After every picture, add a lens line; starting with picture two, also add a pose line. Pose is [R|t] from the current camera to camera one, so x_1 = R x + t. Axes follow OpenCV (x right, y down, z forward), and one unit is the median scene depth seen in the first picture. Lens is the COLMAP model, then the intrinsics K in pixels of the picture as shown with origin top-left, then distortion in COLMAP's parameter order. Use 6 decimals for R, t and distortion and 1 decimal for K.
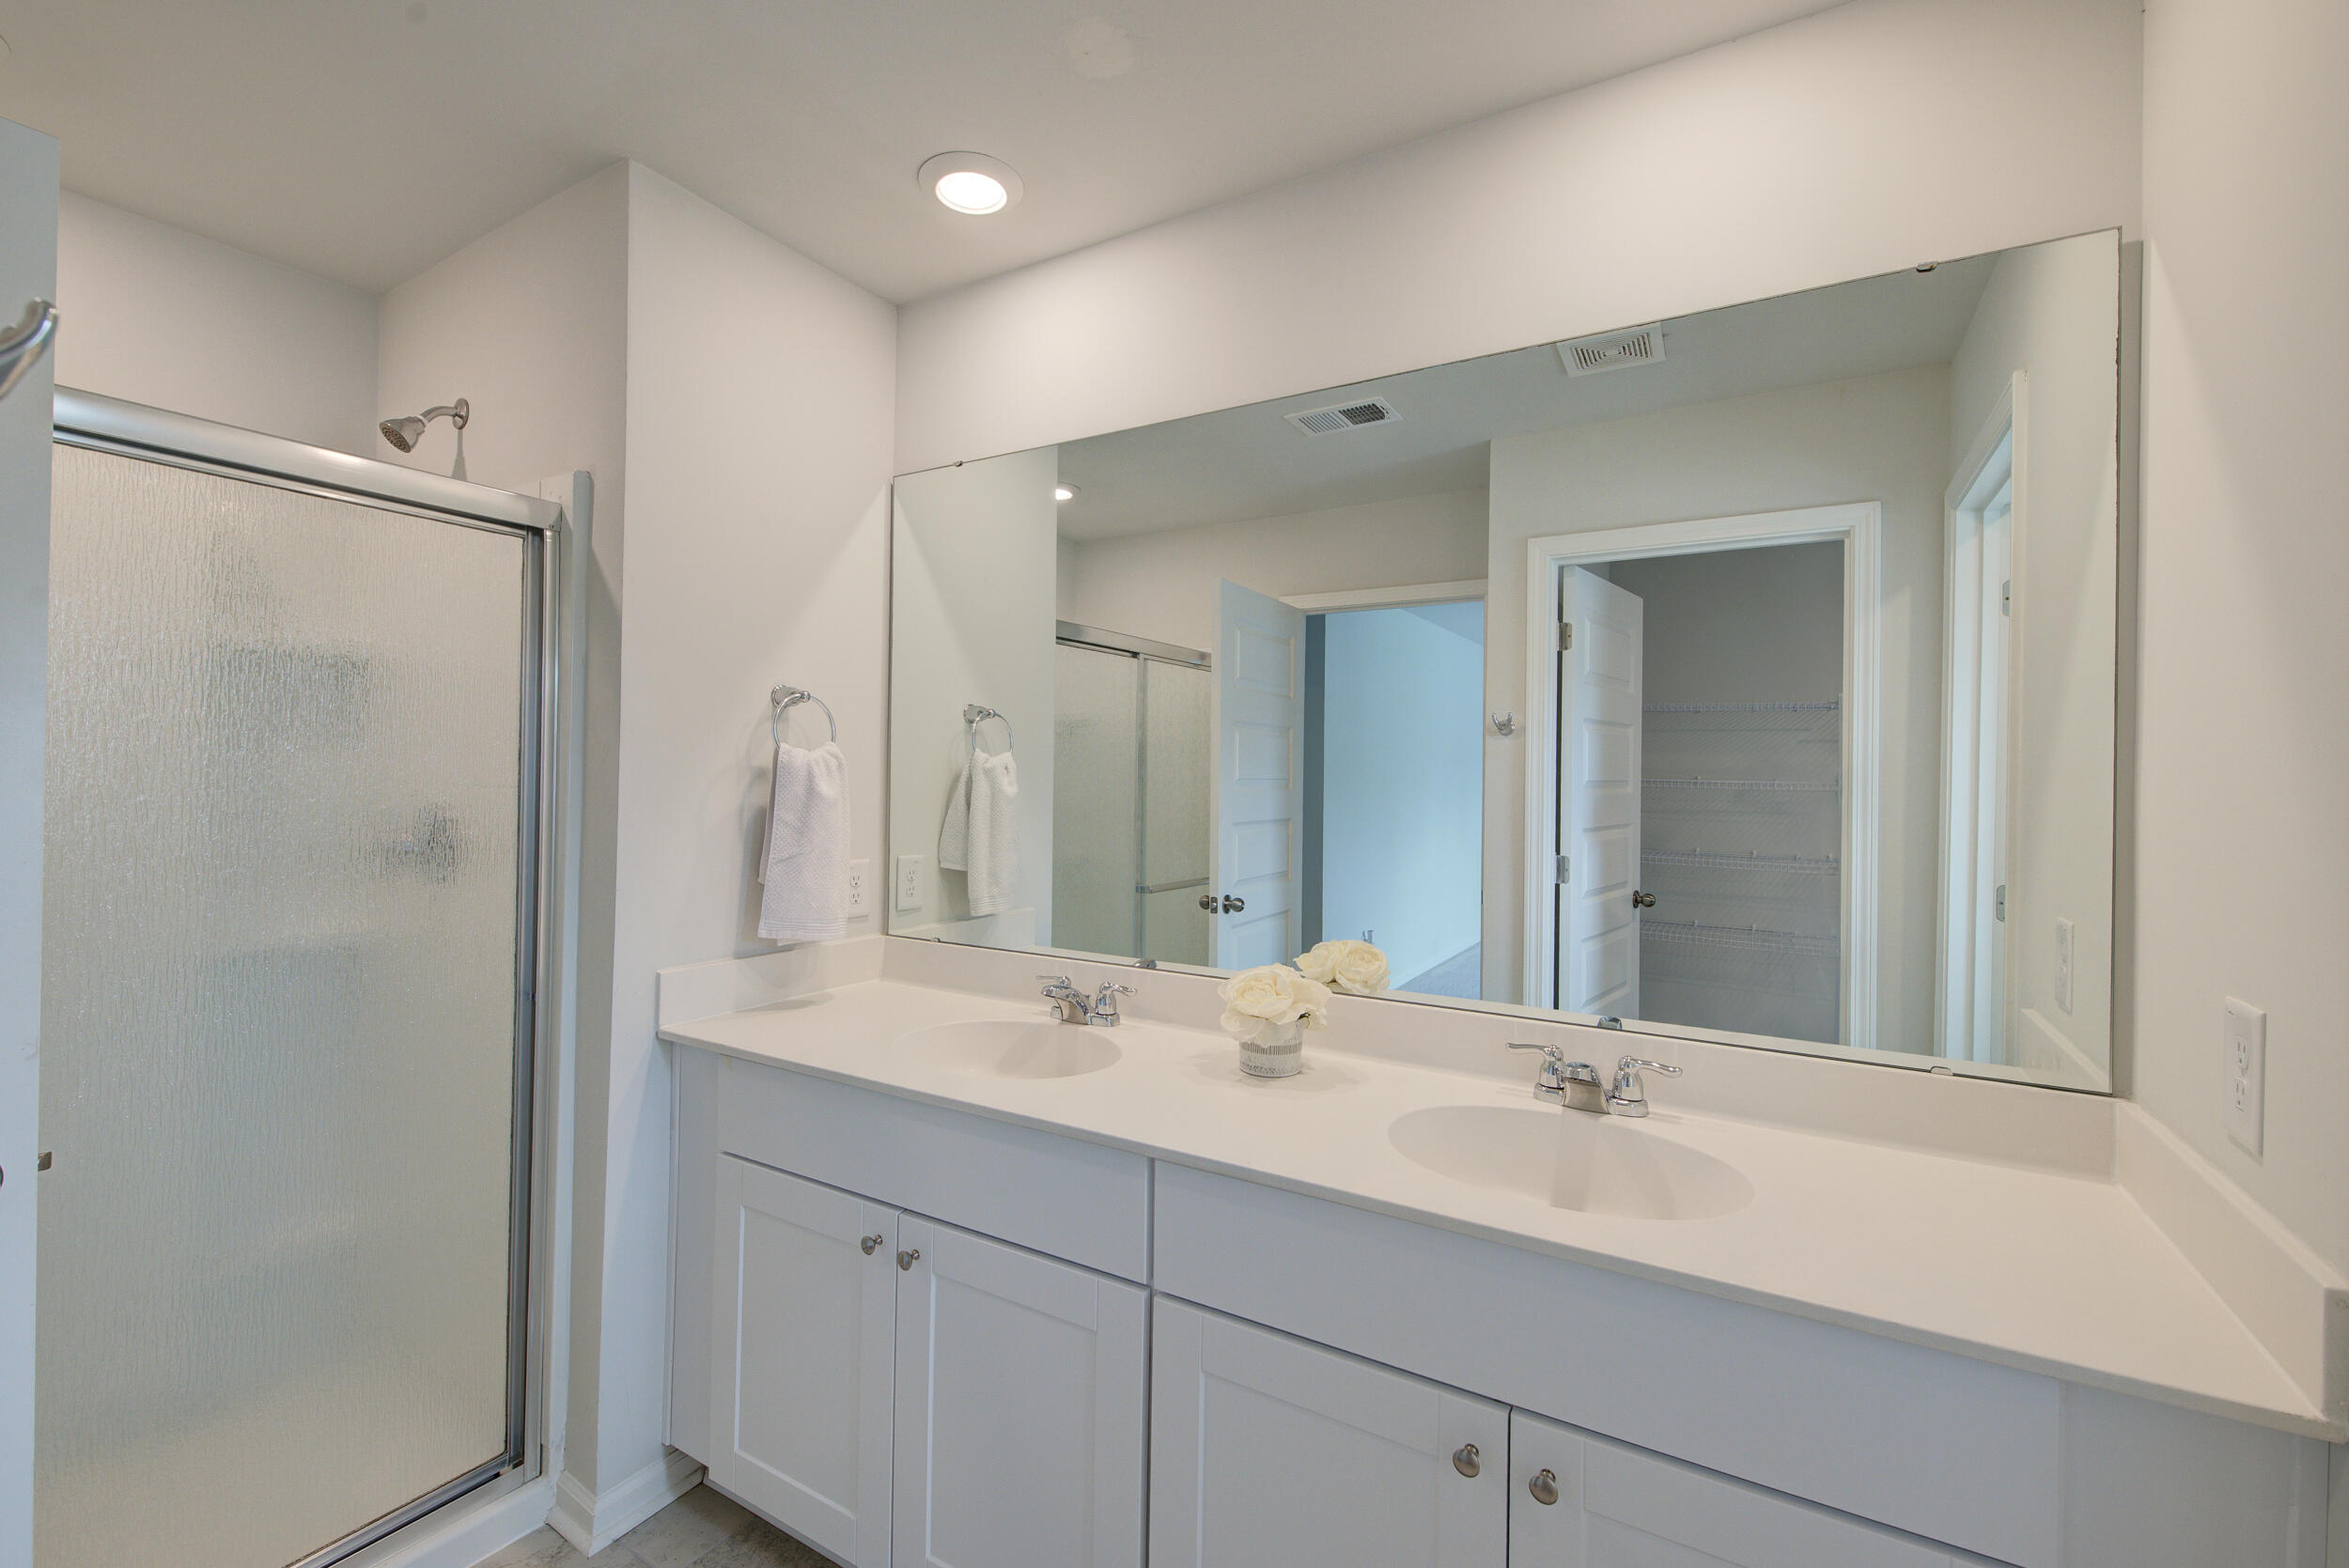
lens RADIAL K [[1000.1, 0, 1176.9], [0, 1000.1, 781.8], [0, 0, 1]] dist [0.000973, -0.001461]
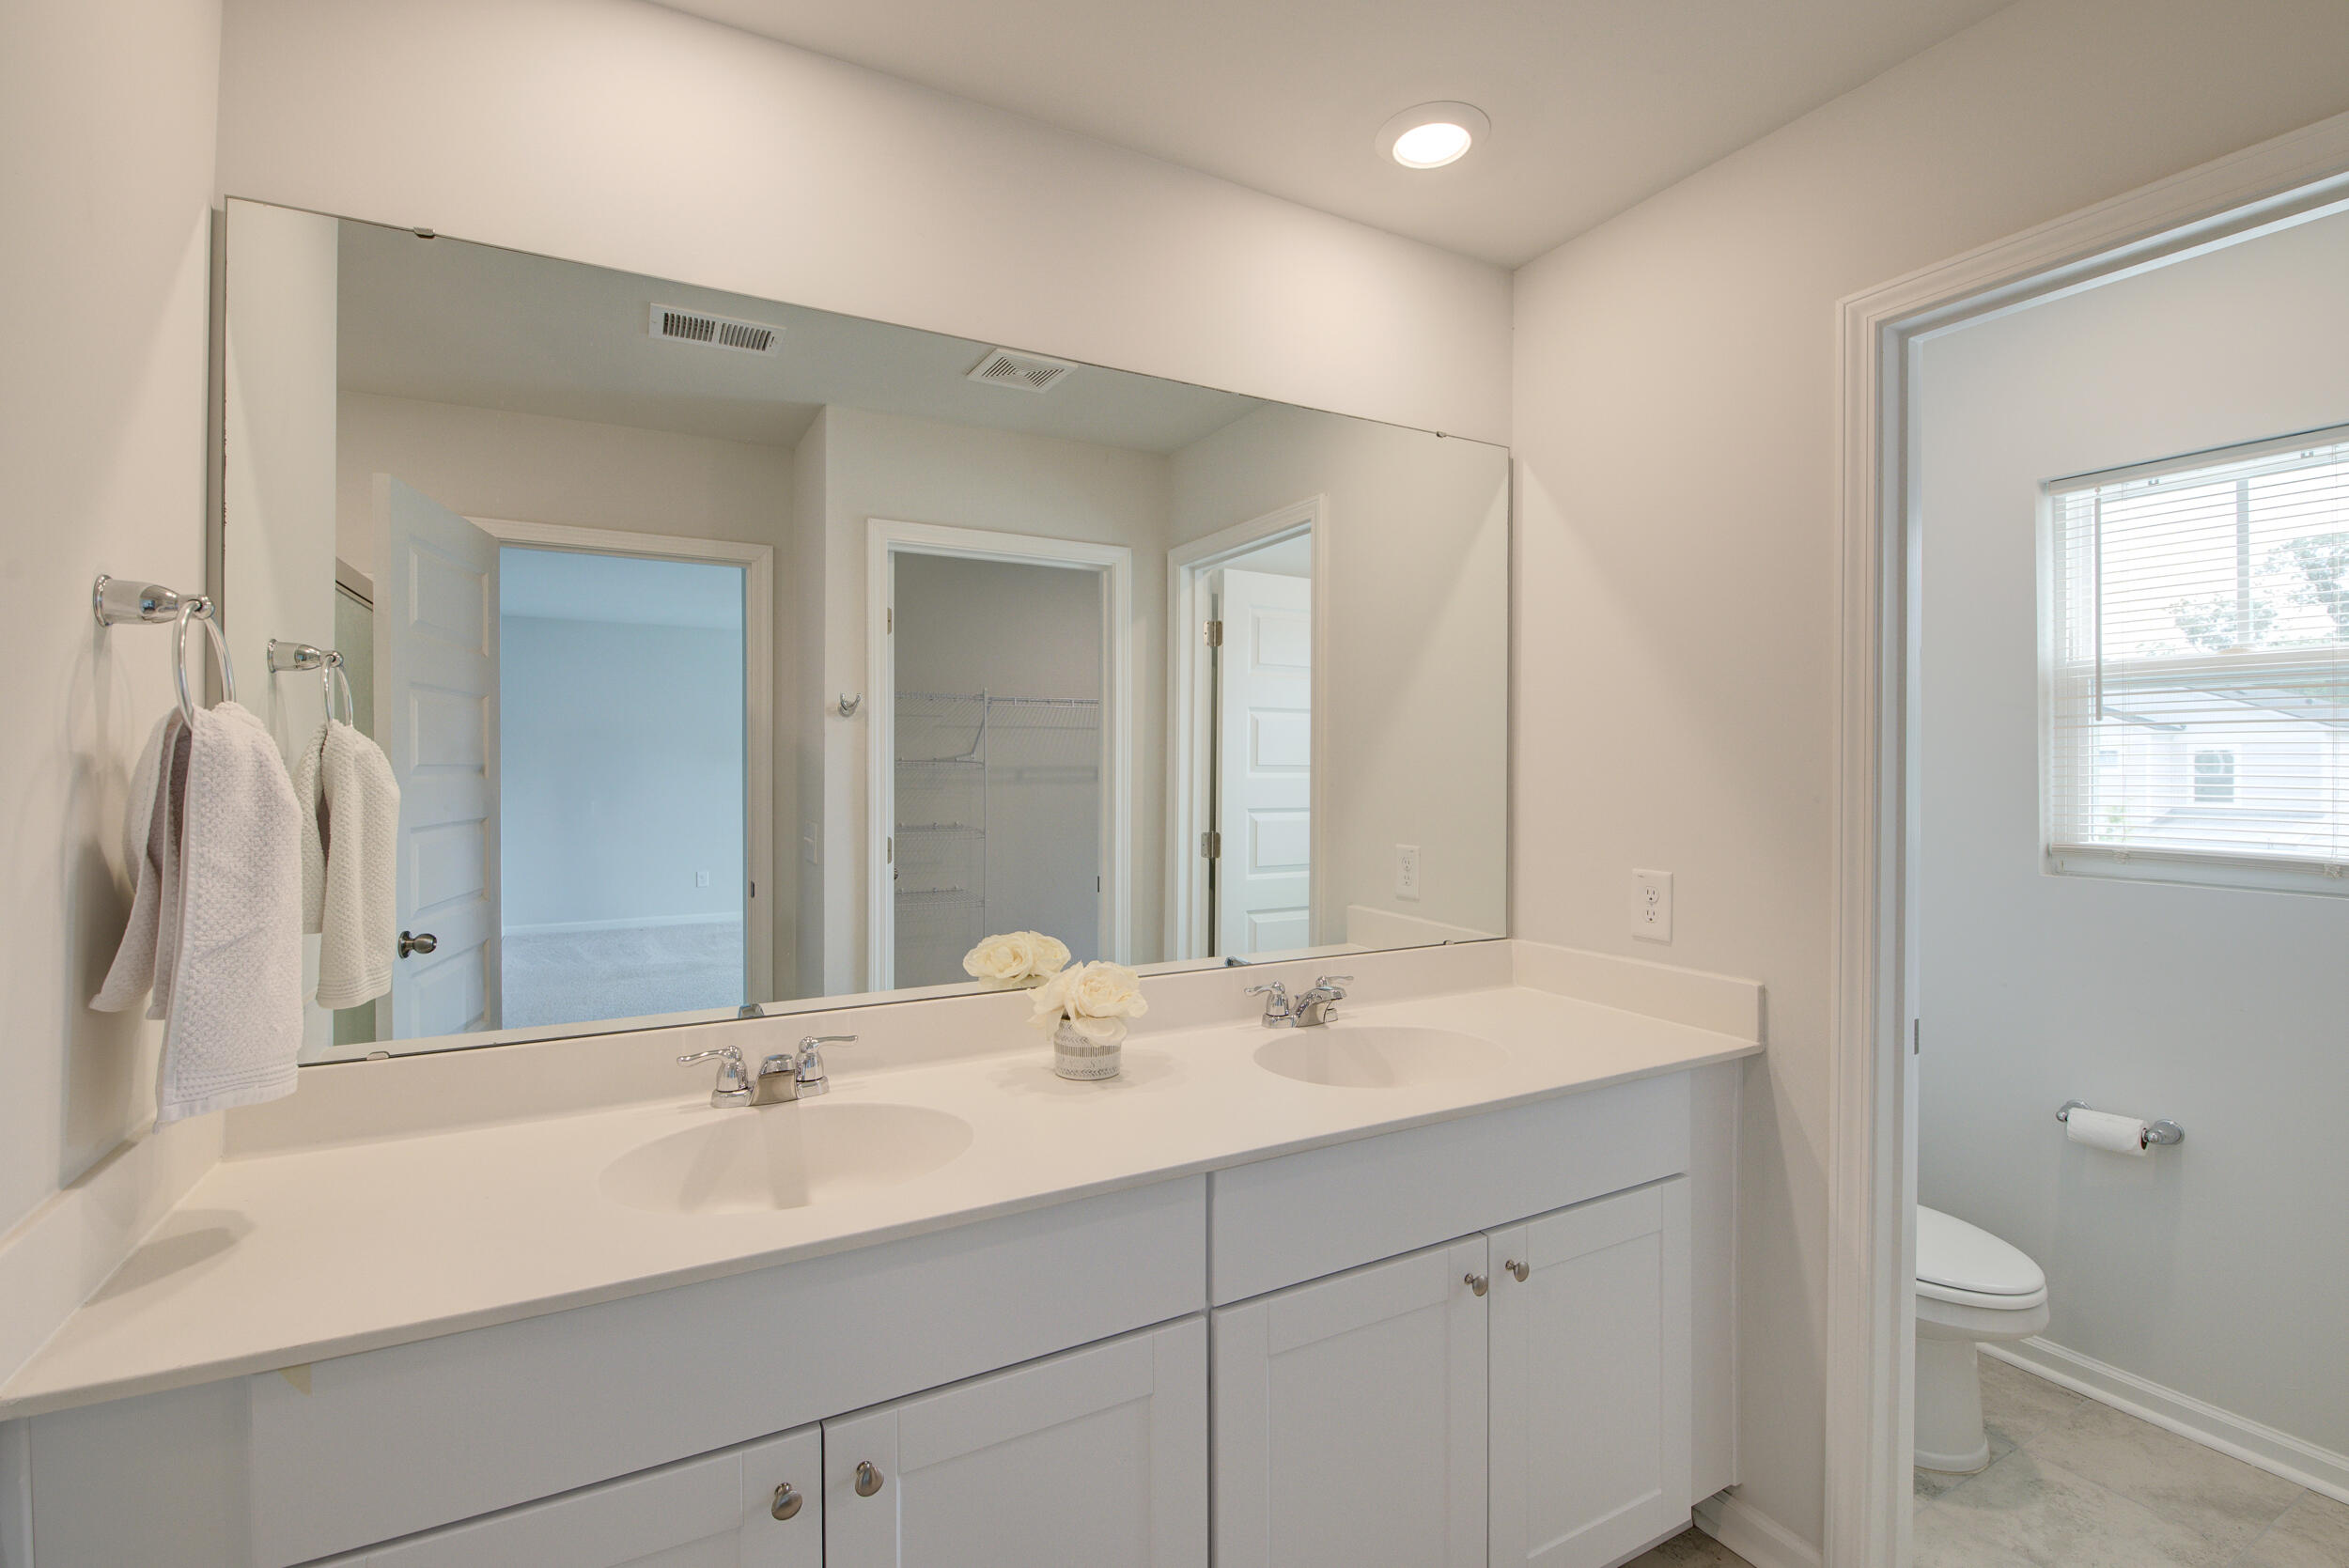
lens RADIAL K [[1000.1, 0, 1241.4], [0, 1000.1, 752.7], [0, 0, 1]] dist [0.000973, -0.001461]
pose [[0.510608, -0.001905, 0.859811, -0.414478], [0.008230, 0.999963, -0.002672, -0.007470], [-0.859774, 0.008441, 0.510605, 0.247601]]
